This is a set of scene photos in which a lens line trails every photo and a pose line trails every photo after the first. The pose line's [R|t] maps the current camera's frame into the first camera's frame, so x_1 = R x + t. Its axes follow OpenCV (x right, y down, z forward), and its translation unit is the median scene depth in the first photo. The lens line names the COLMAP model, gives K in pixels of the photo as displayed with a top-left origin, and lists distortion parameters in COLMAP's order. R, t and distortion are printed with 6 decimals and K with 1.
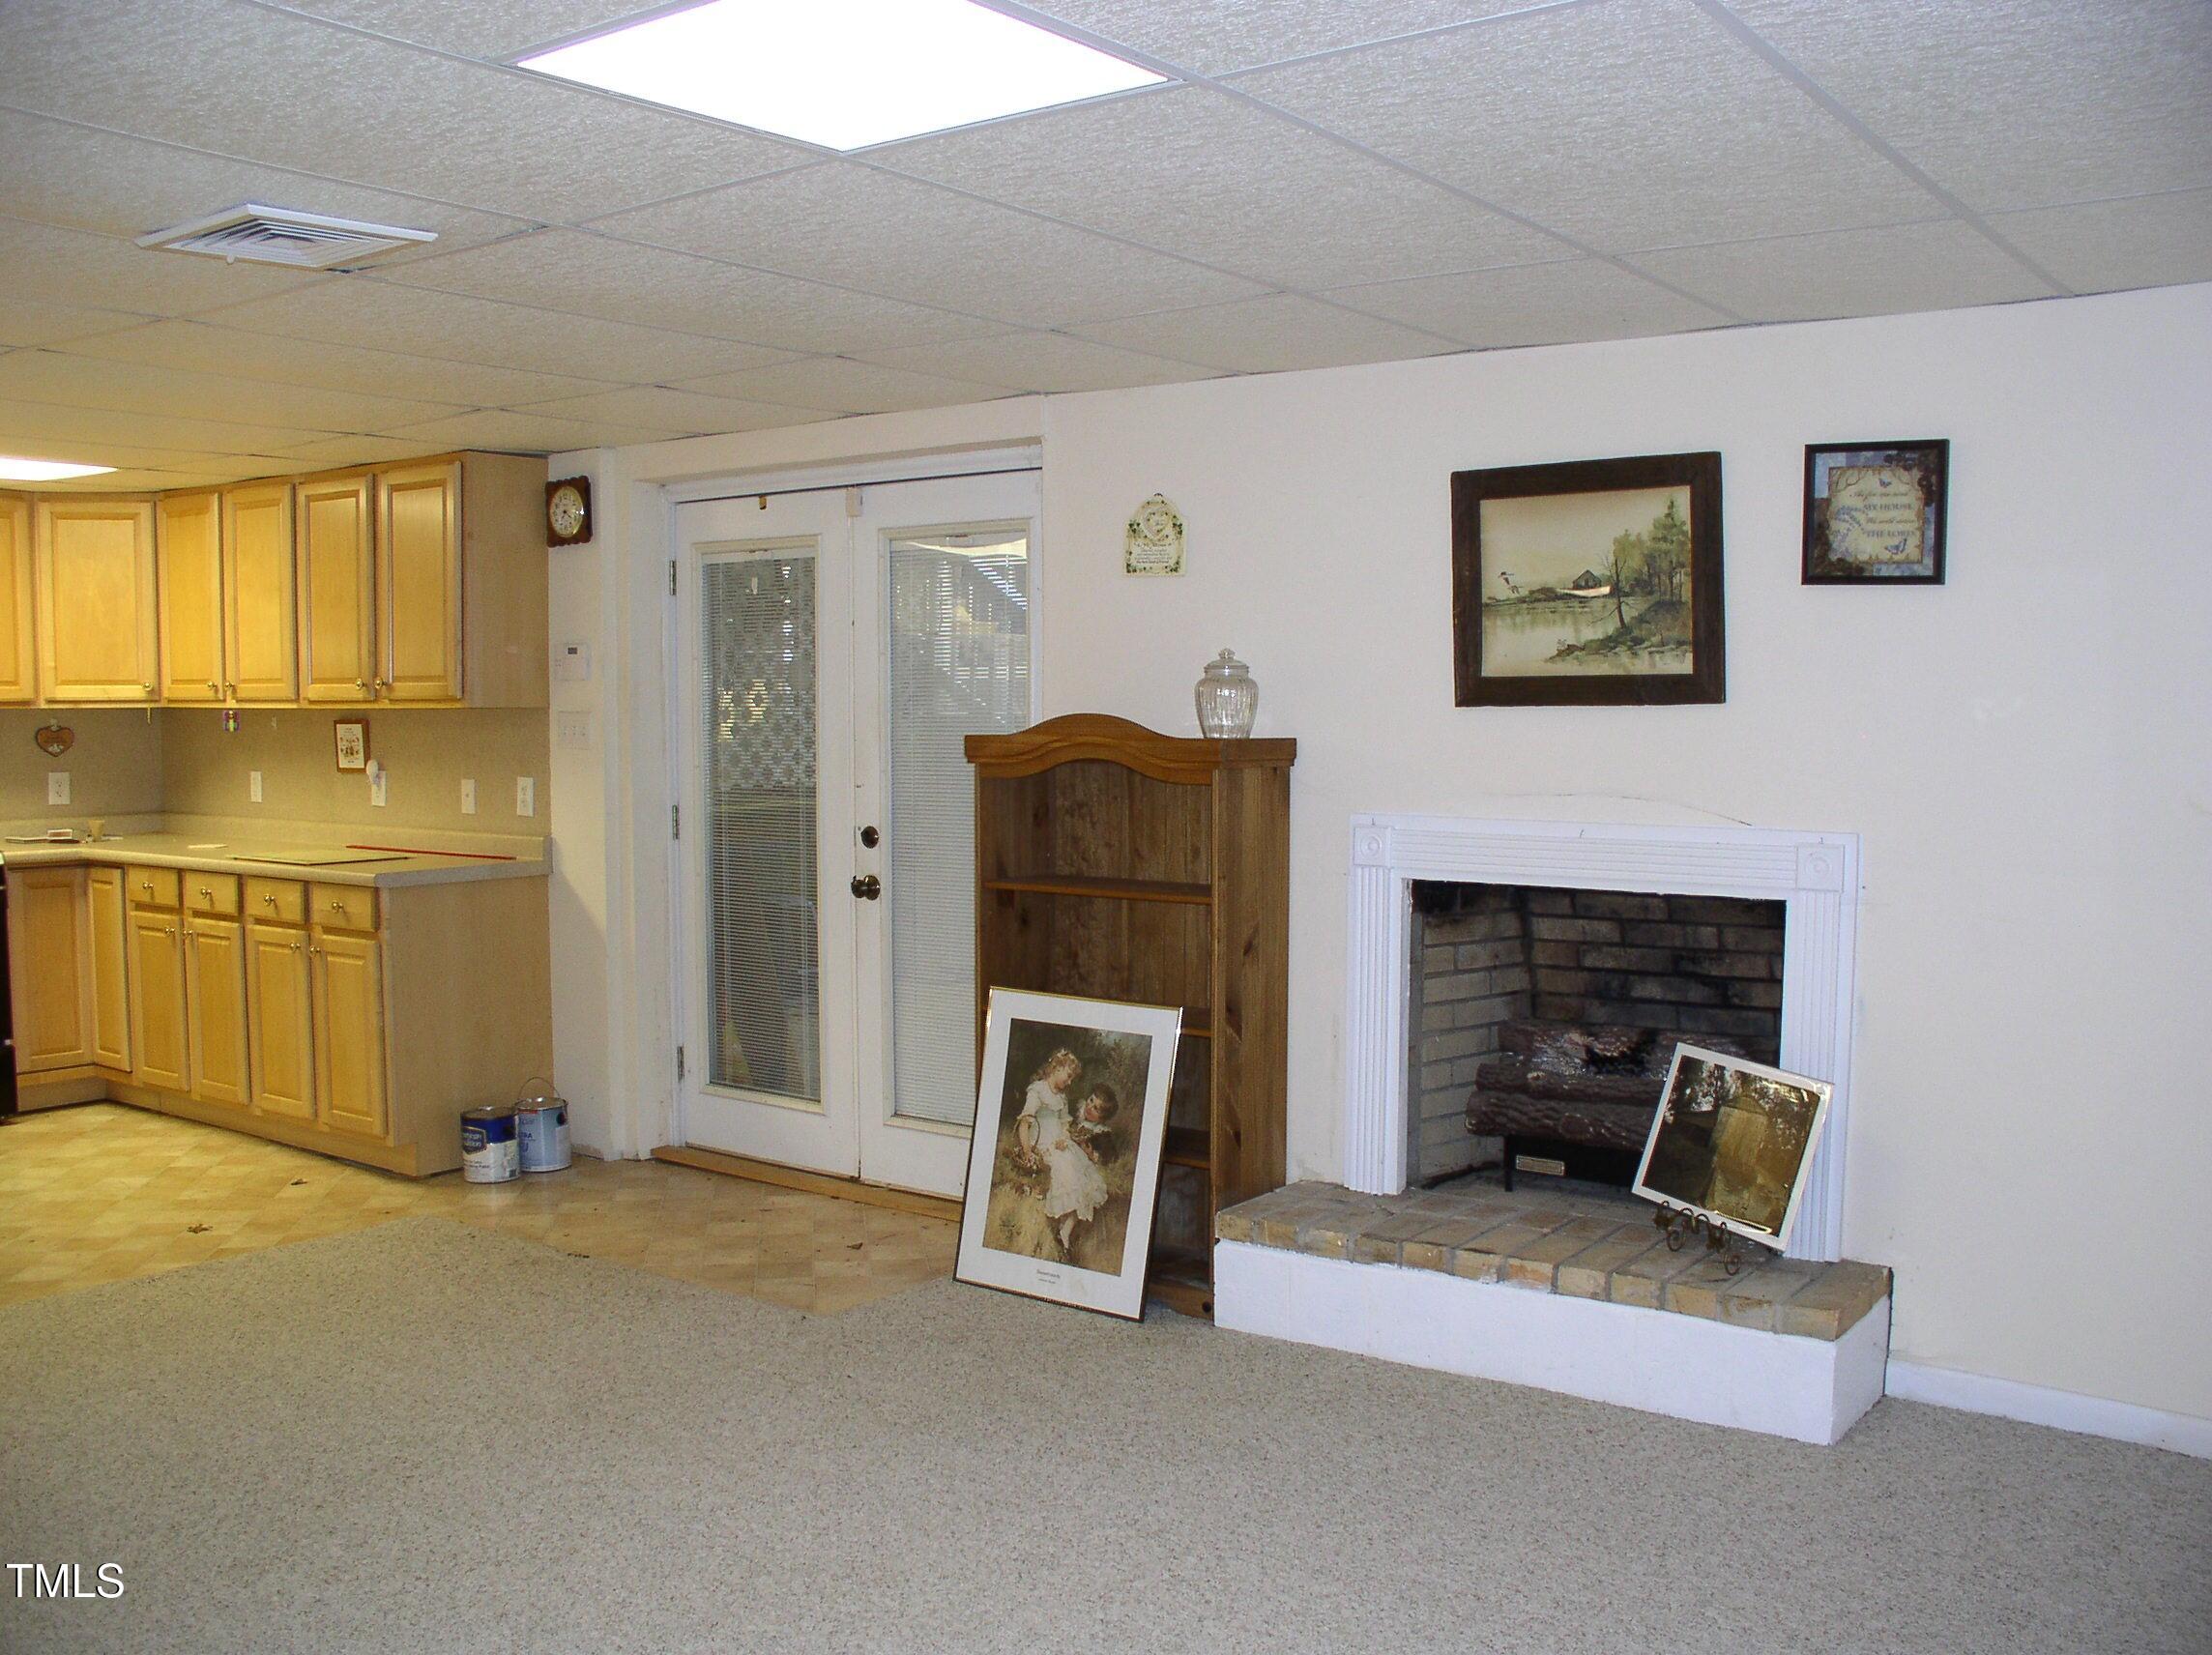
lens RADIAL K [[2107.1, 0, 1106.0], [0, 2107.1, 827.5], [0, 0, 1]] dist [-0.222962, 0.337016]
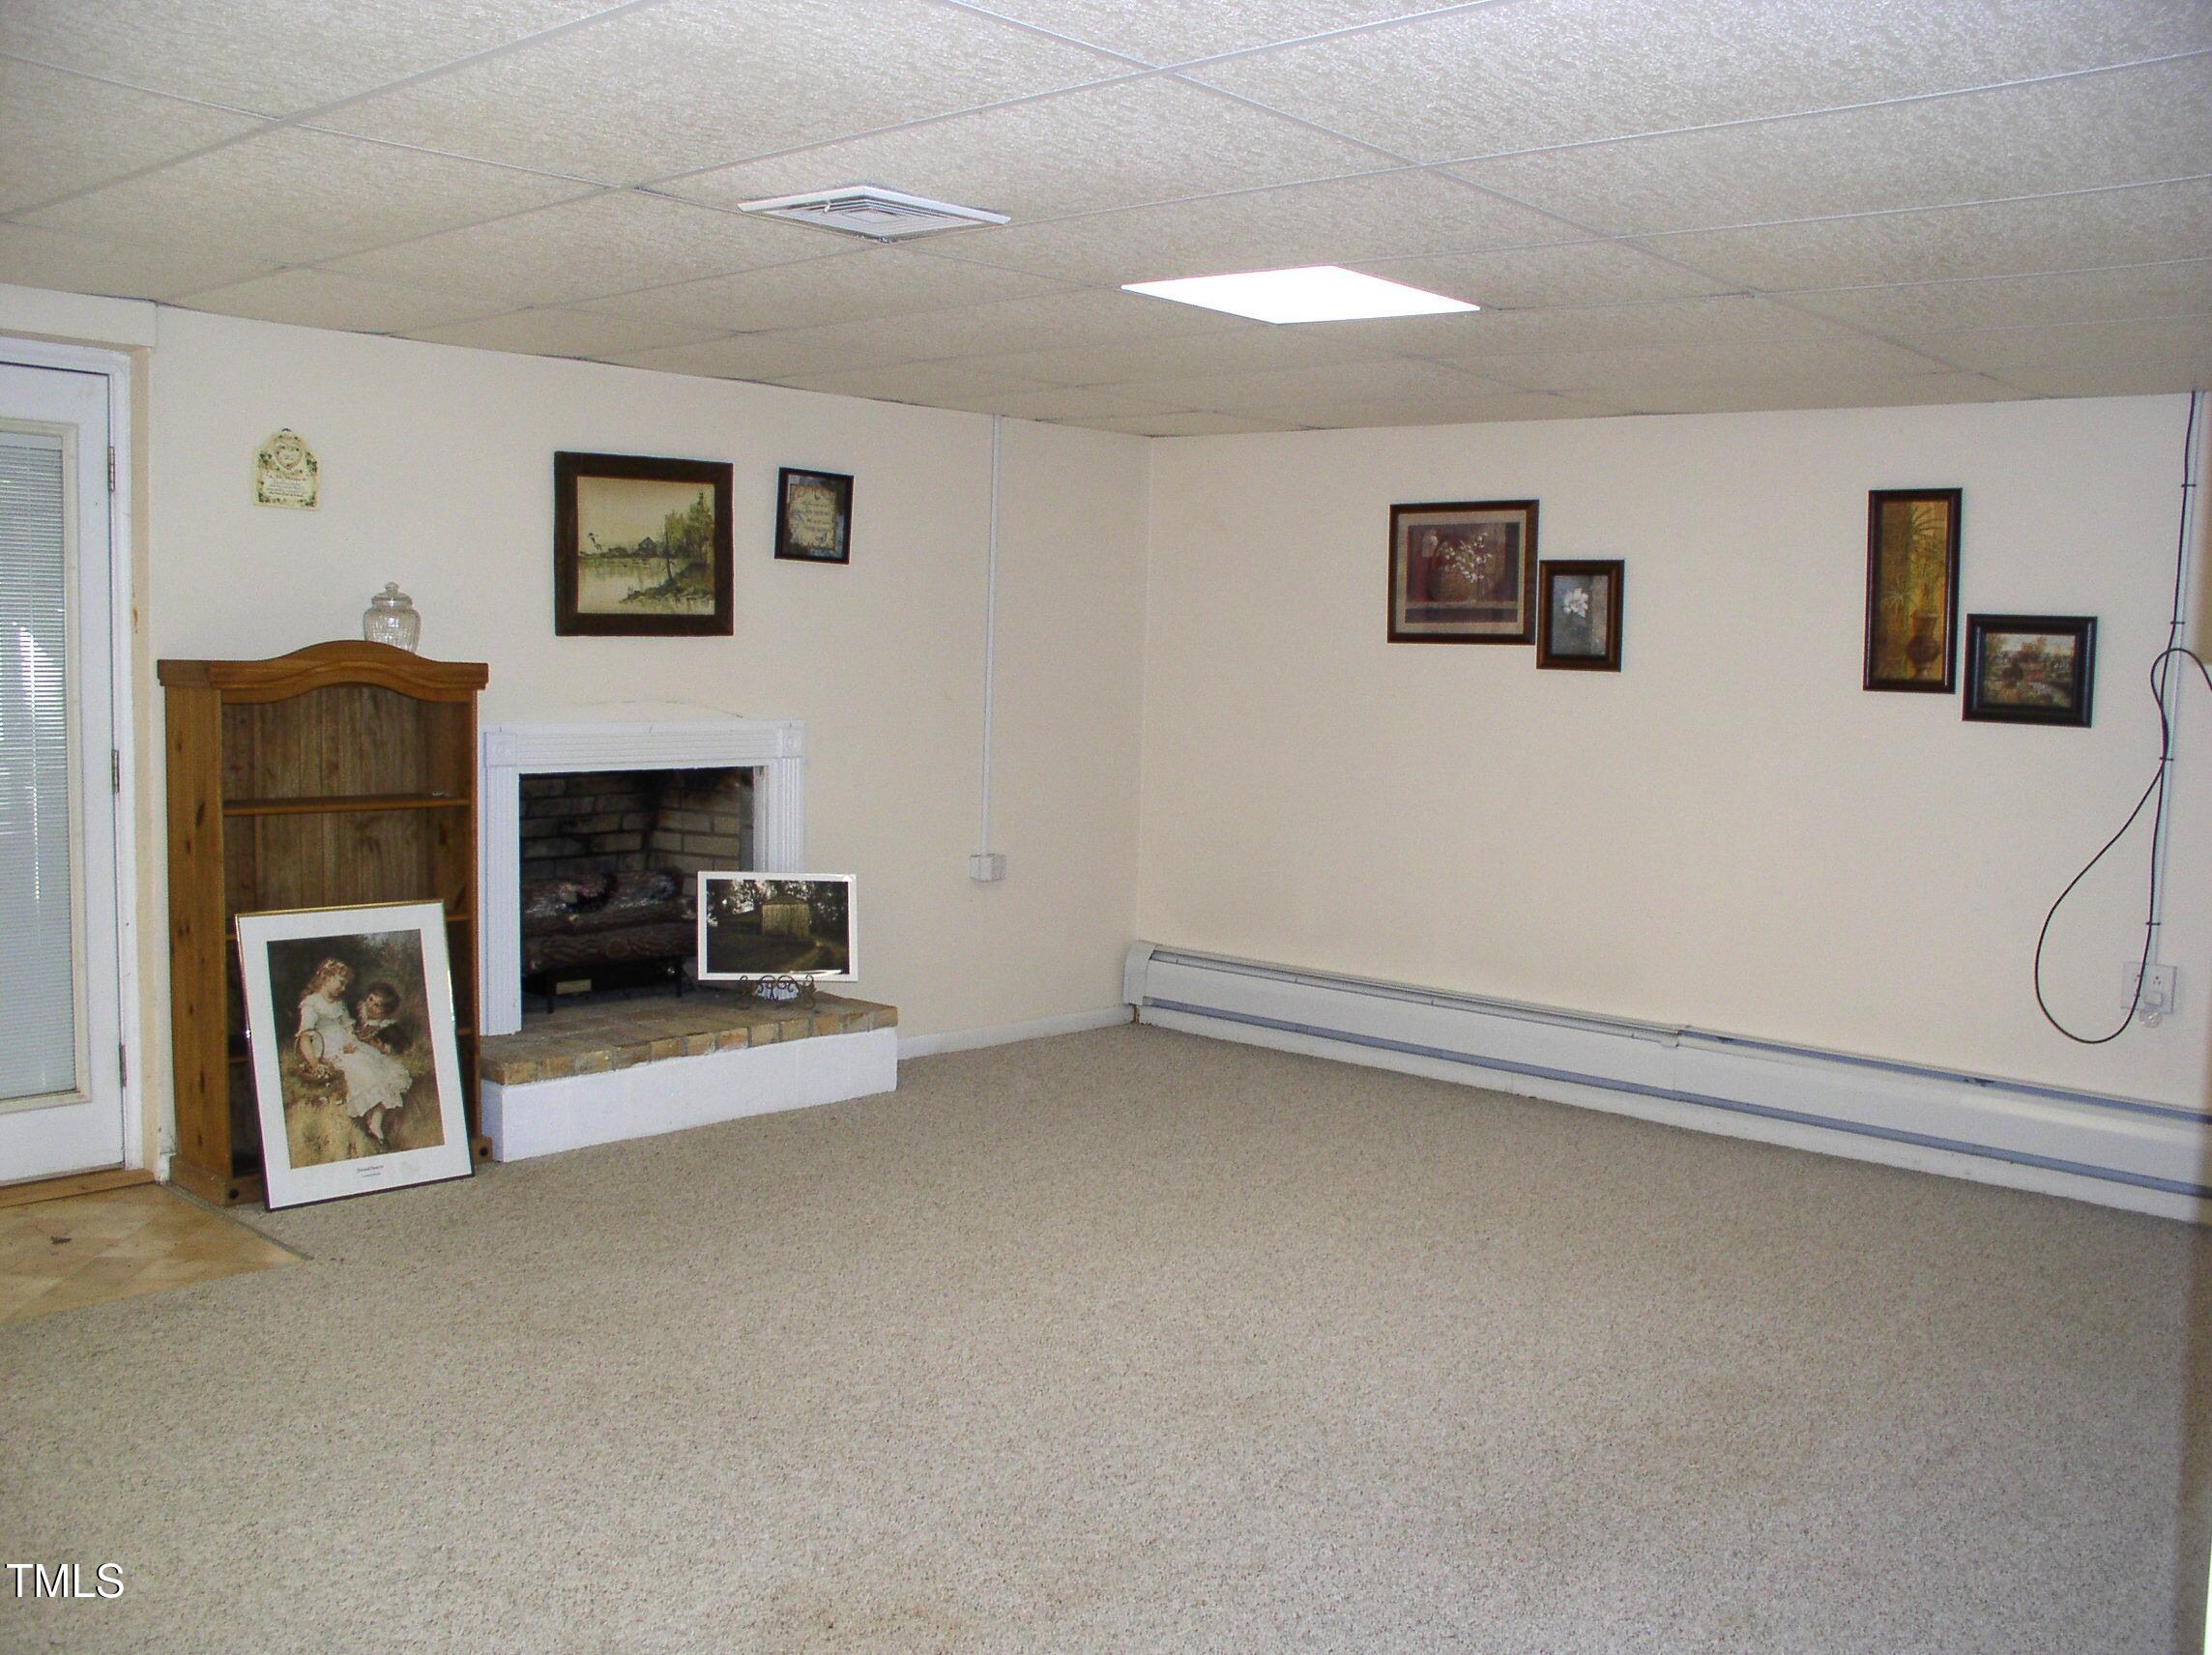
lens RADIAL K [[2107.1, 0, 1106.0], [0, 2107.1, 827.5], [0, 0, 1]] dist [-0.222962, 0.337016]
pose [[0.089303, -0.084438, 0.992419, -1.072793], [0.033263, 0.996097, 0.081758, -0.033664], [-0.995449, 0.025710, 0.091764, 0.555756]]
